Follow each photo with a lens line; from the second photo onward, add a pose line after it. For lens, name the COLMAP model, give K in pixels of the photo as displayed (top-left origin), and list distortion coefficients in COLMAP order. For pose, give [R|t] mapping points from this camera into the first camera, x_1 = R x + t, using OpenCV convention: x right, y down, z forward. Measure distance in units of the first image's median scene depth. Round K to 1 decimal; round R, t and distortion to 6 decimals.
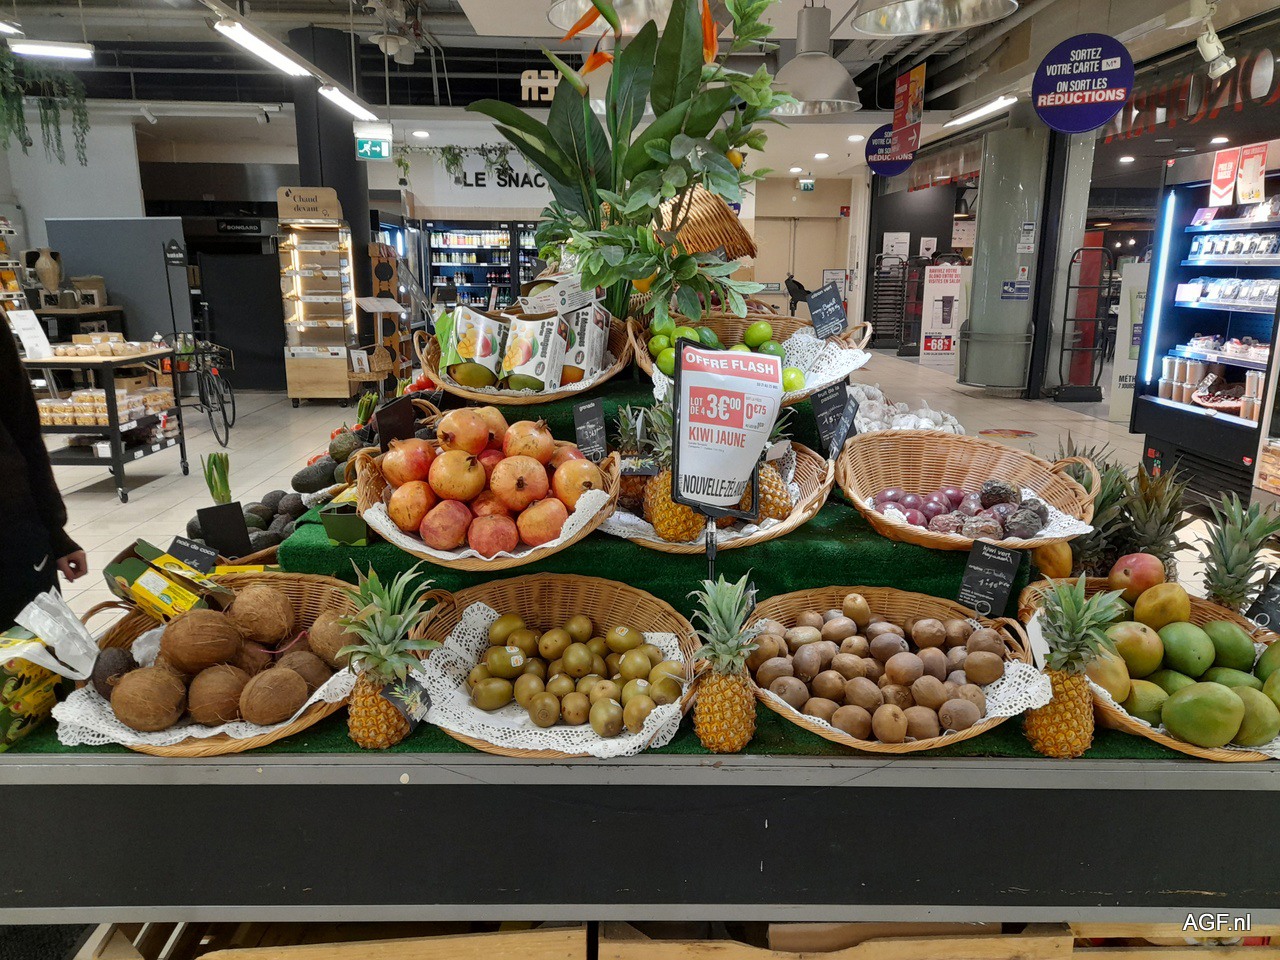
lens RADIAL K [[939.6, 0, 639.2], [0, 939.6, 481.7], [0, 0, 1]] dist [0.042100, -0.035055]
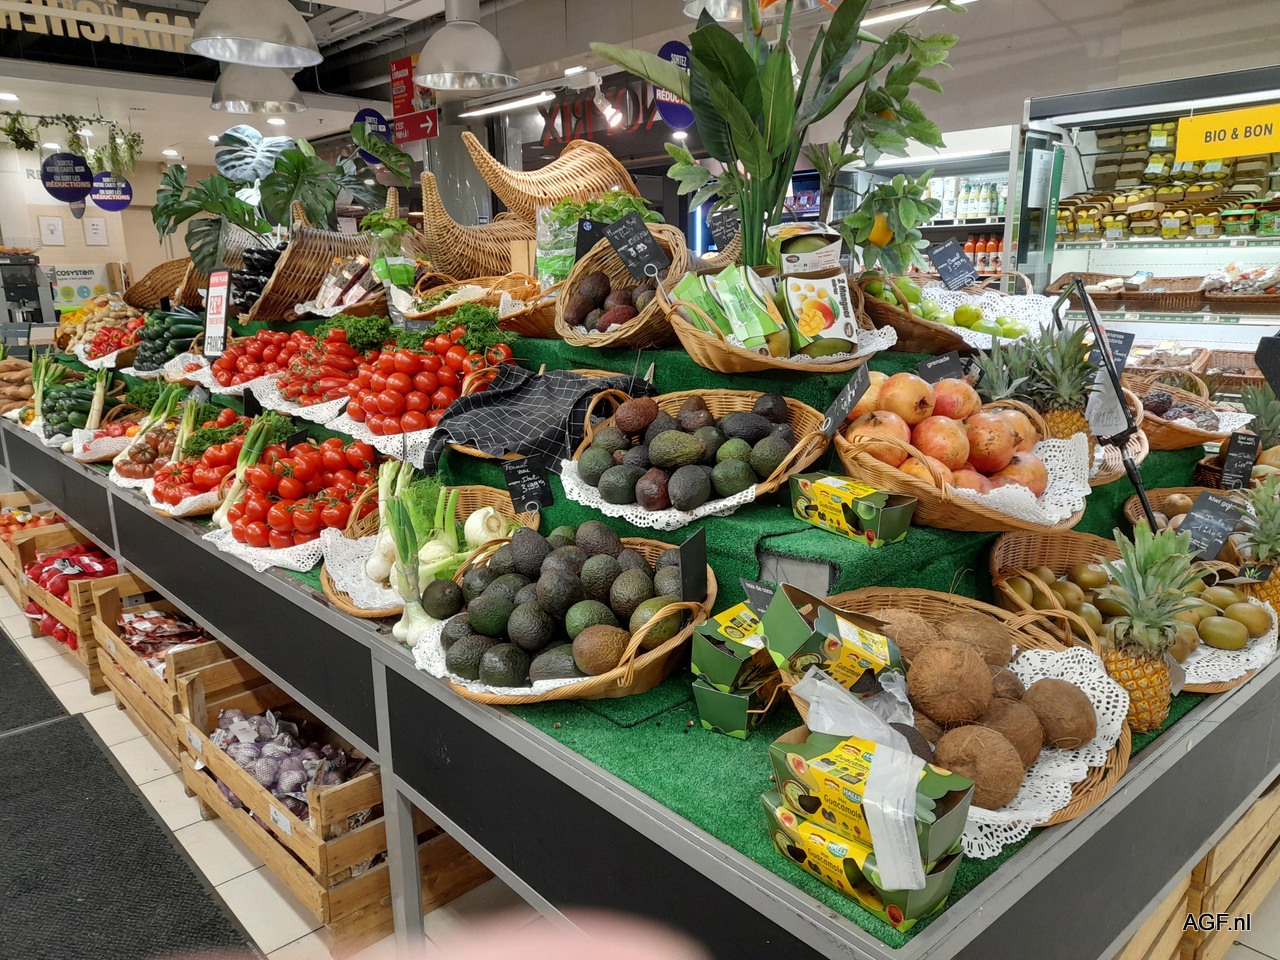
lens RADIAL K [[939.6, 0, 654.0], [0, 939.6, 481.8], [0, 0, 1]] dist [0.042100, -0.035055]
pose [[0.752558, -0.162590, 0.638138, -0.835772], [0.163435, 0.984837, 0.058186, -0.058363], [-0.637922, 0.060506, 0.767720, 0.423809]]
